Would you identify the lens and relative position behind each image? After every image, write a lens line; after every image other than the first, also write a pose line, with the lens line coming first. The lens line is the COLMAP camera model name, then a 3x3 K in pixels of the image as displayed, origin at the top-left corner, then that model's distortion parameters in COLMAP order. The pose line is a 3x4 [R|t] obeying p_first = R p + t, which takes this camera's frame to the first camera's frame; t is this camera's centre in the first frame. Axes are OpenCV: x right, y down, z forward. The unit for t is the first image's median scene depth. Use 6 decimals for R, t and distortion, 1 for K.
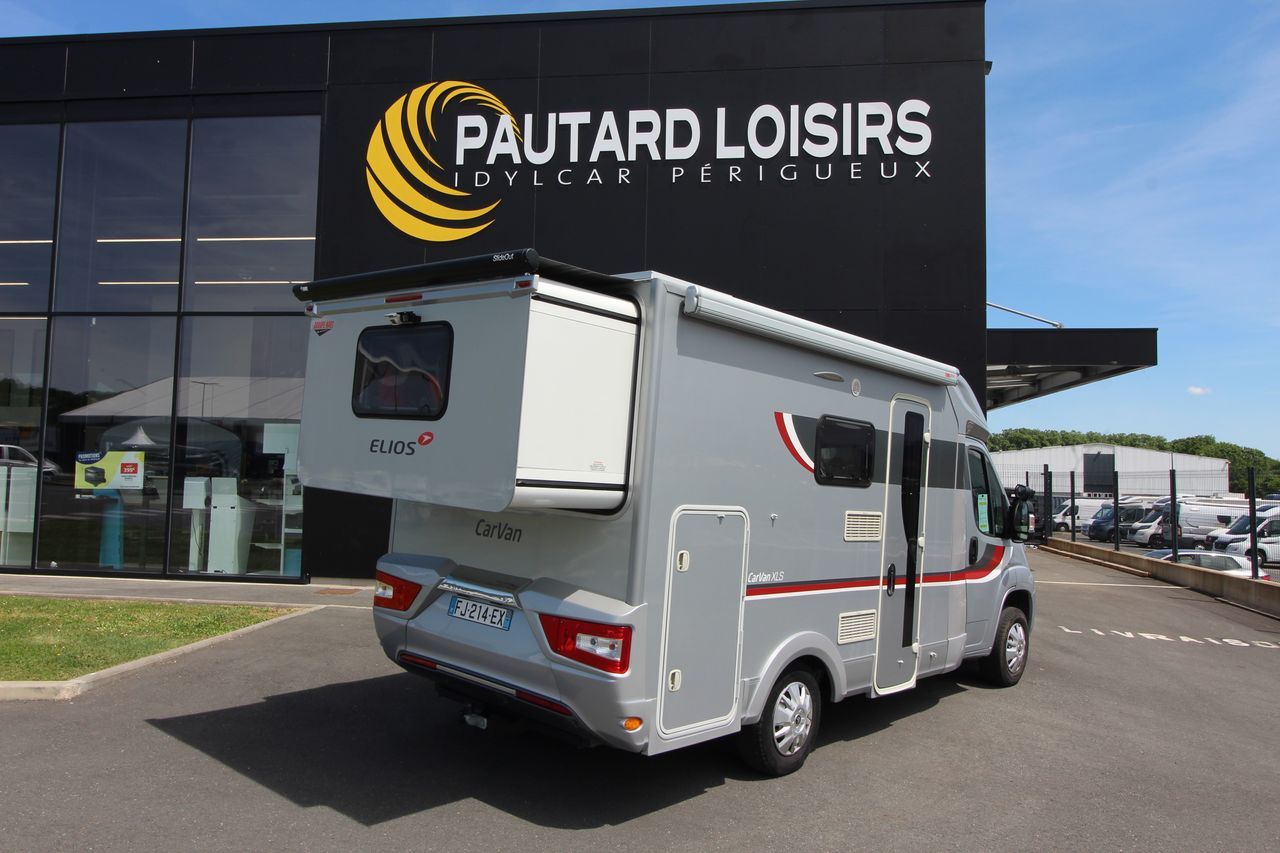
lens RADIAL K [[967.4, 0, 634.4], [0, 967.4, 428.5], [0, 0, 1]] dist [0.040526, 0.000681]
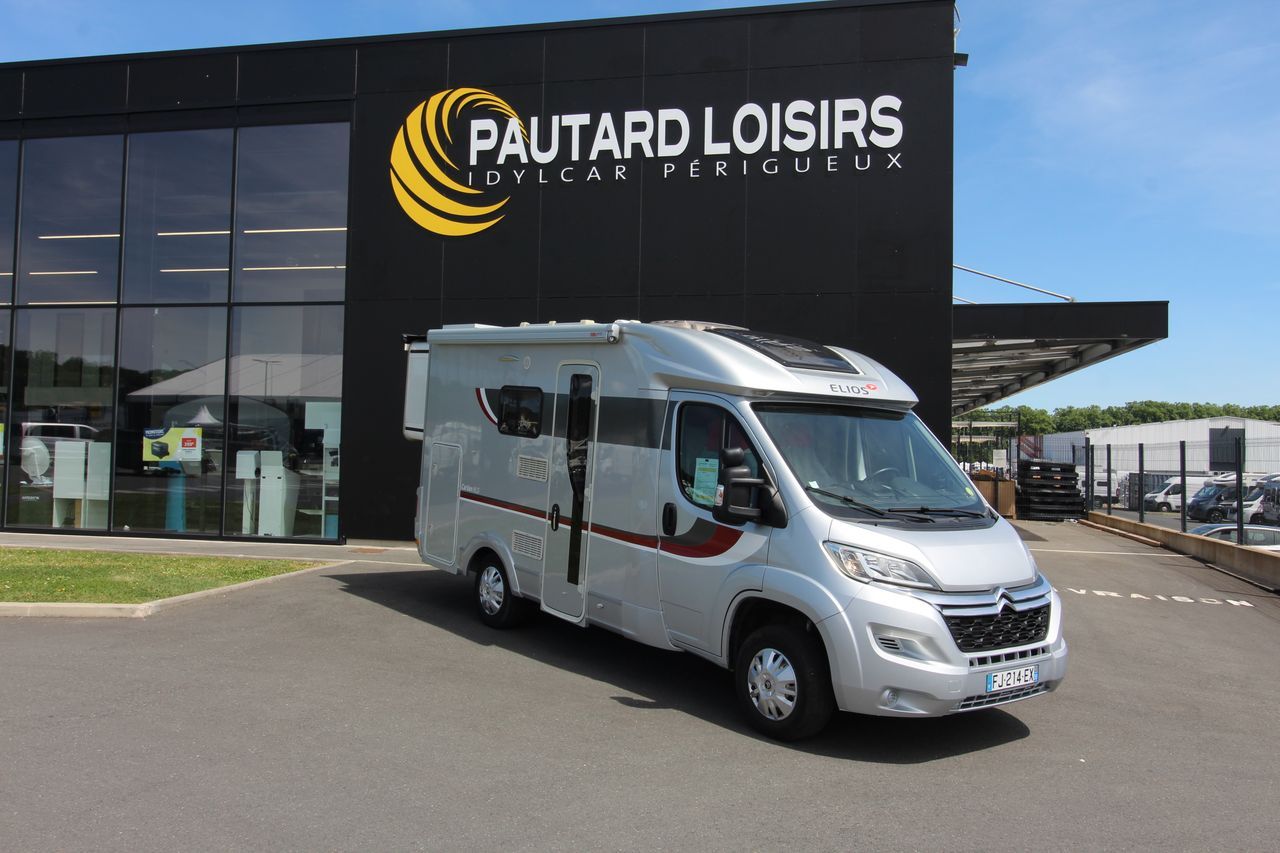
lens RADIAL K [[1054.9, 0, 645.0], [0, 1054.9, 431.2], [0, 0, 1]] dist [0.049252, 0.006038]
pose [[0.996920, -0.004910, -0.078275, 0.104604], [0.006889, 0.999663, 0.025031, 0.000656], [0.078126, -0.025494, 0.996618, -0.183399]]
